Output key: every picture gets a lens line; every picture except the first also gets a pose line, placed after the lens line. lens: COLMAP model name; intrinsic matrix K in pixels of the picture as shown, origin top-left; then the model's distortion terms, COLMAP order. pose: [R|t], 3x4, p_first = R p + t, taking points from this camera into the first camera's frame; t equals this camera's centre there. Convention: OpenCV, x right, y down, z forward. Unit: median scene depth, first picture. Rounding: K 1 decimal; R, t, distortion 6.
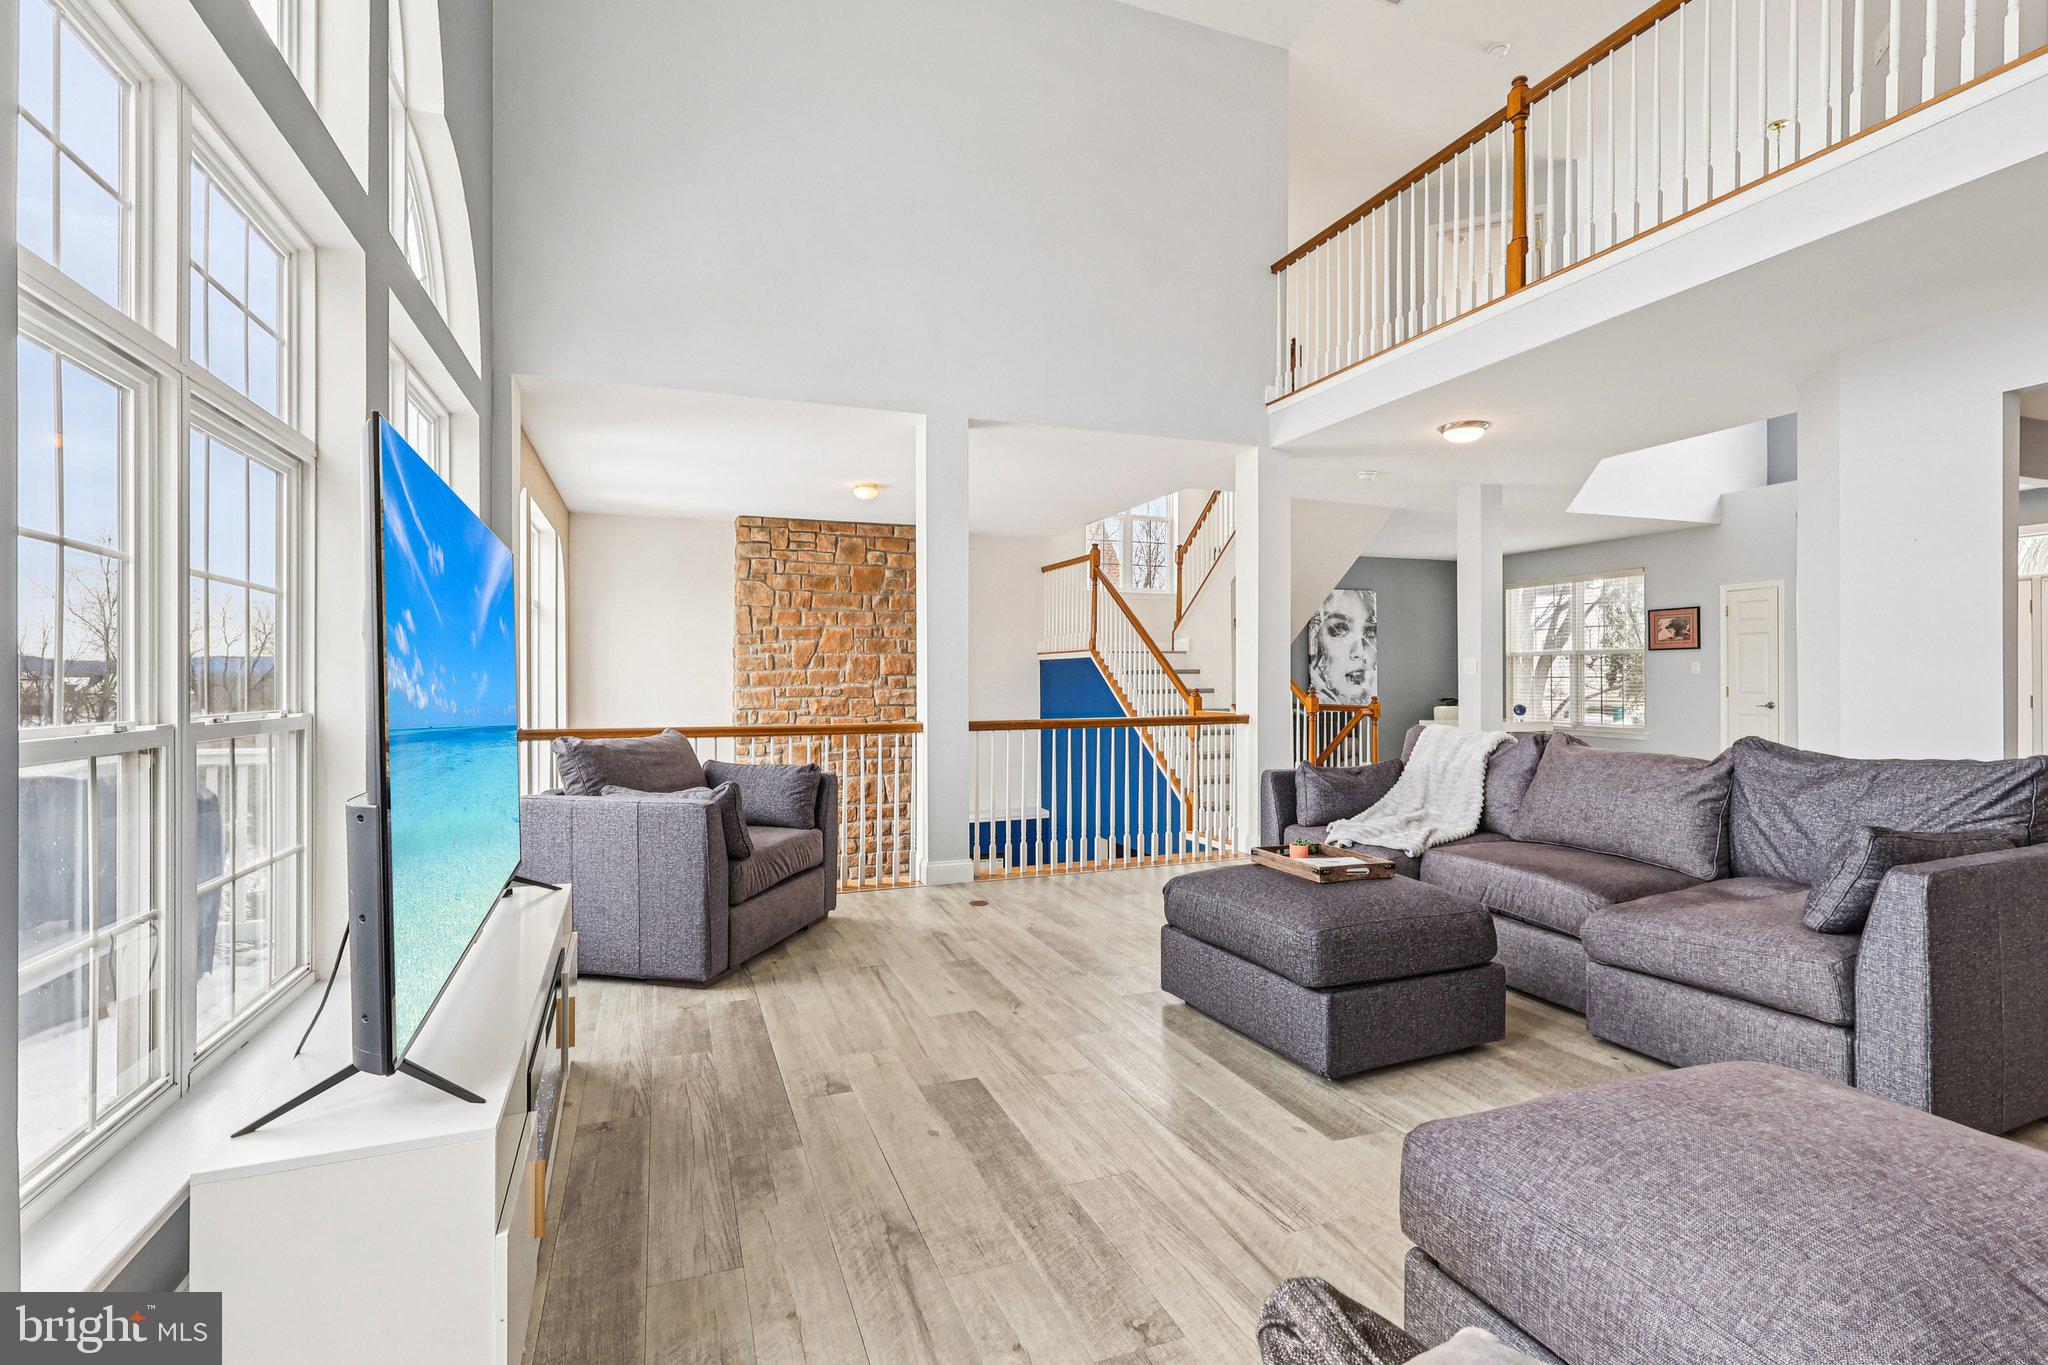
lens RADIAL K [[957.5, 0, 1022.2], [0, 957.5, 664.6], [0, 0, 1]] dist [-0.000028, -0.000115]
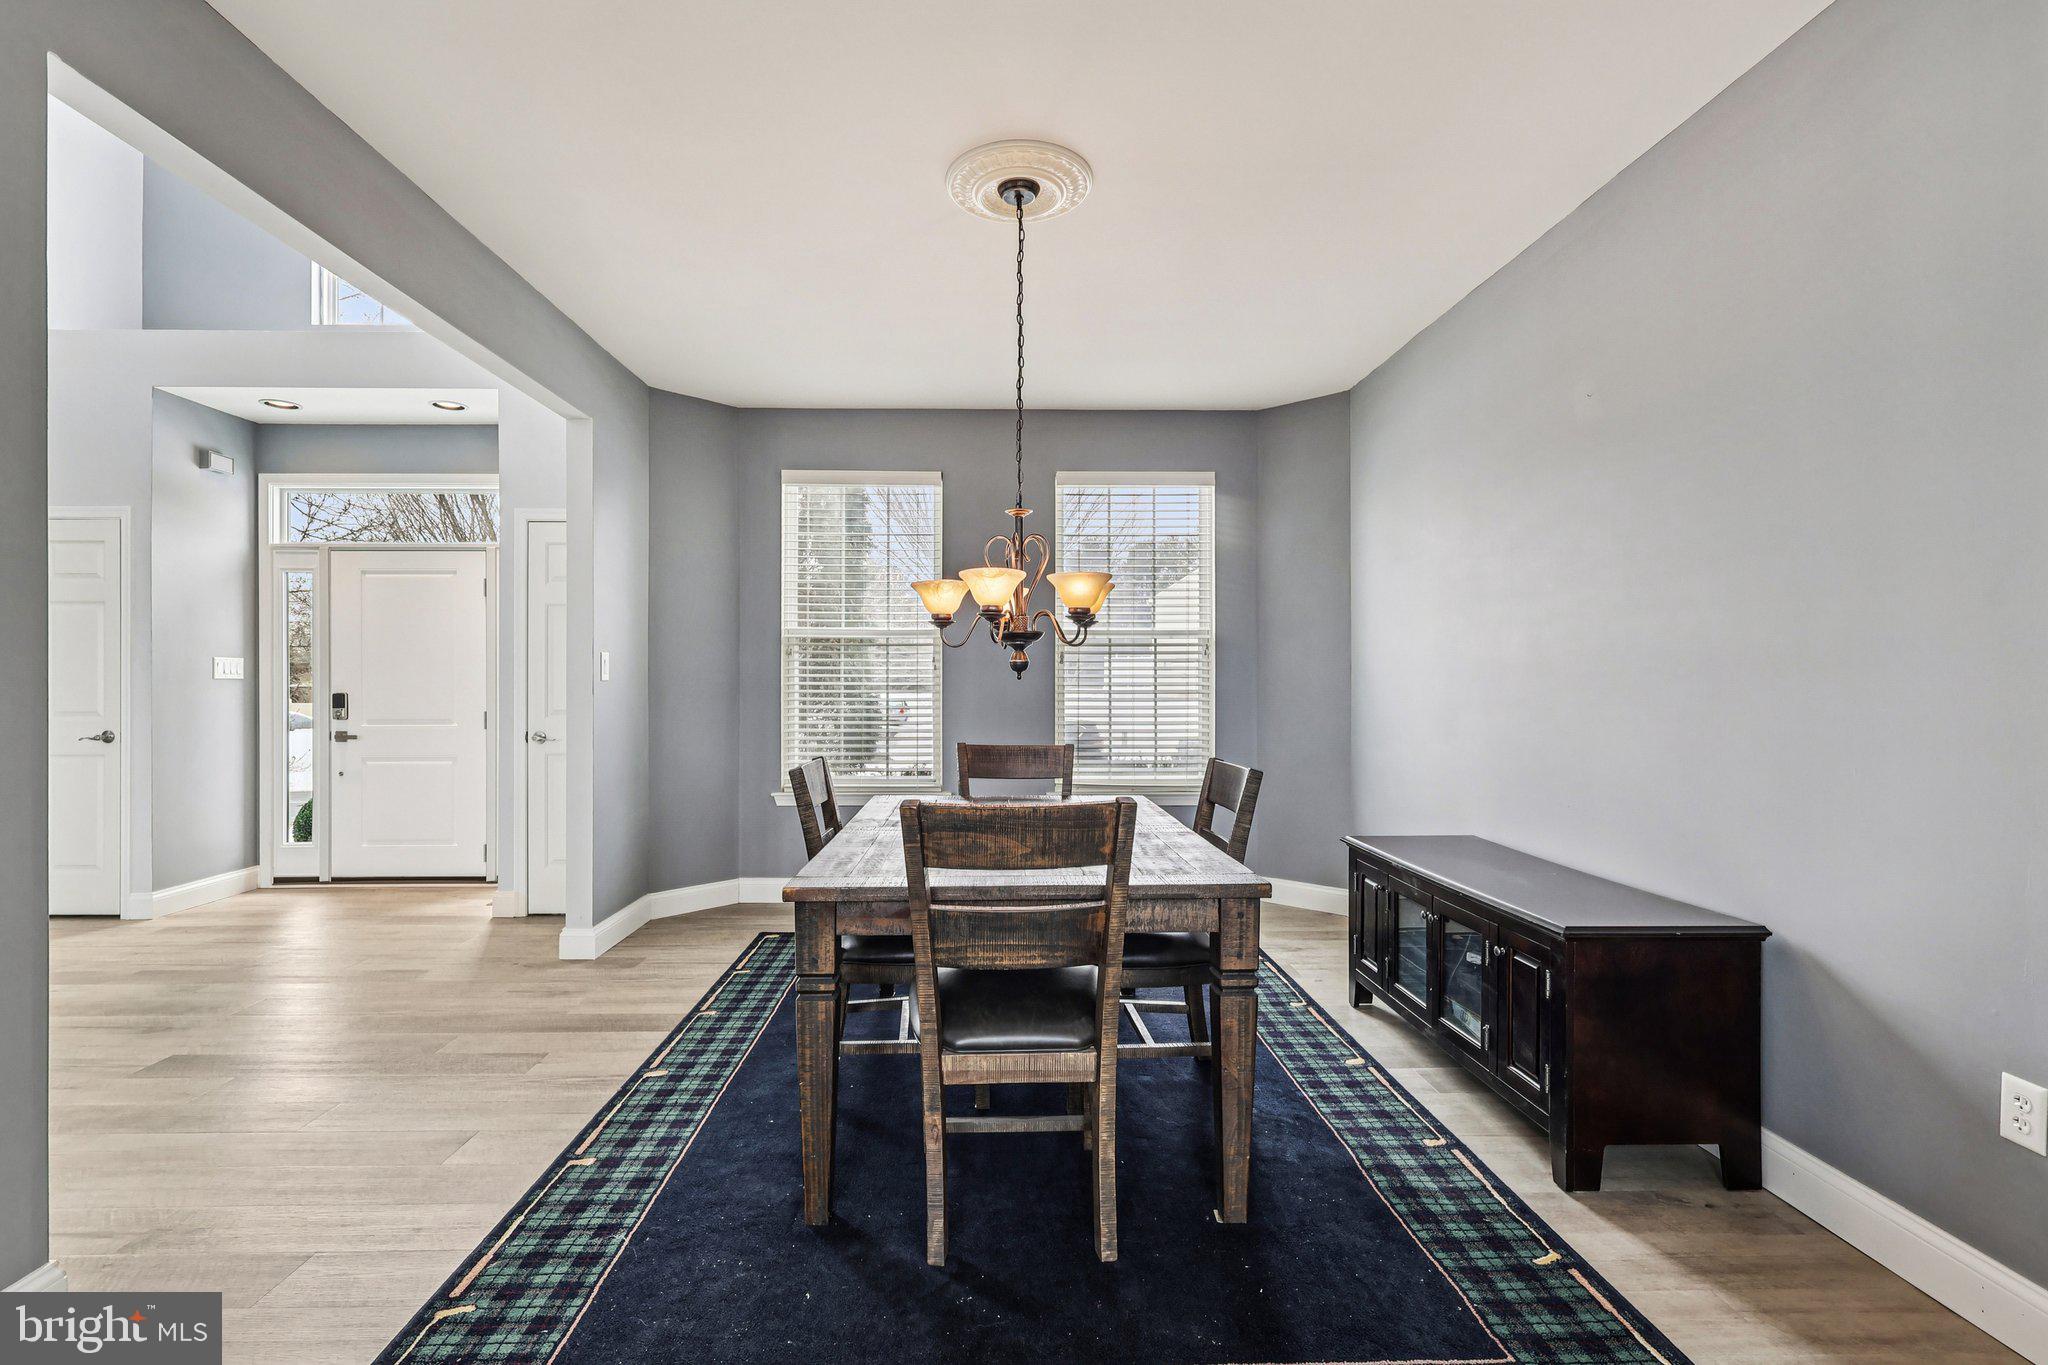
lens RADIAL K [[957.5, 0, 1015.0], [0, 957.5, 675.2], [0, 0, 1]] dist [-0.000028, -0.000115]
pose [[0.328700, 0.008712, 0.944394, 0.427031], [-0.016159, 0.999863, -0.003600, 0.001607], [-0.944296, -0.014077, 0.328795, 0.329270]]
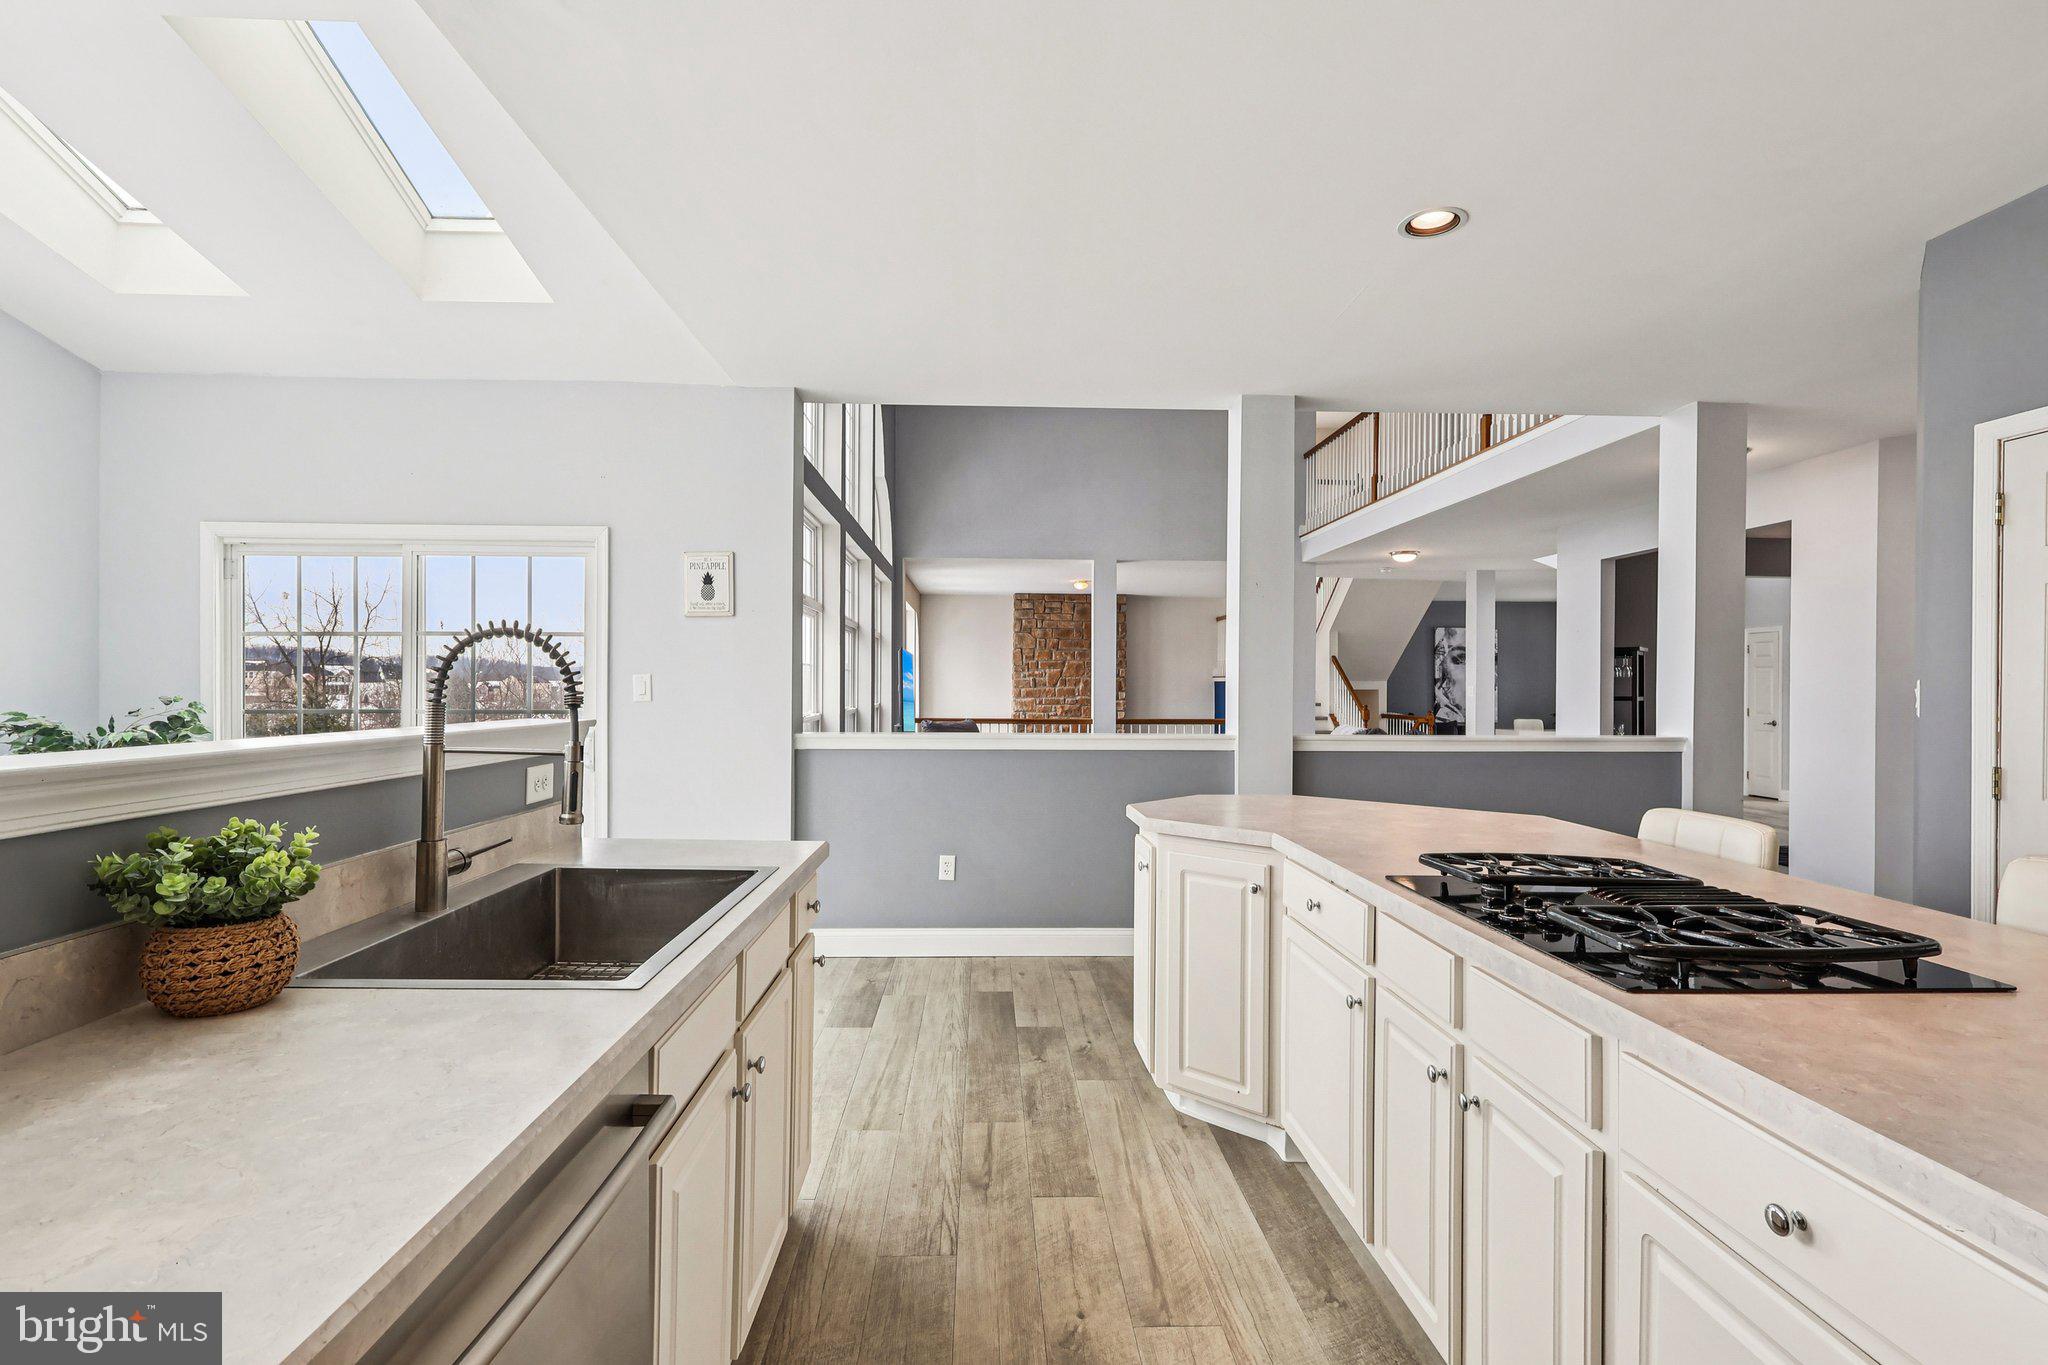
lens RADIAL K [[957.5, 0, 1017.6], [0, 957.5, 675.4], [0, 0, 1]] dist [-0.000028, -0.000115]
pose [[0.946958, 0.005889, -0.321304, 0.226077], [-0.004991, 0.999981, 0.003621, -0.020245], [0.321320, -0.001825, 0.946969, -0.528596]]
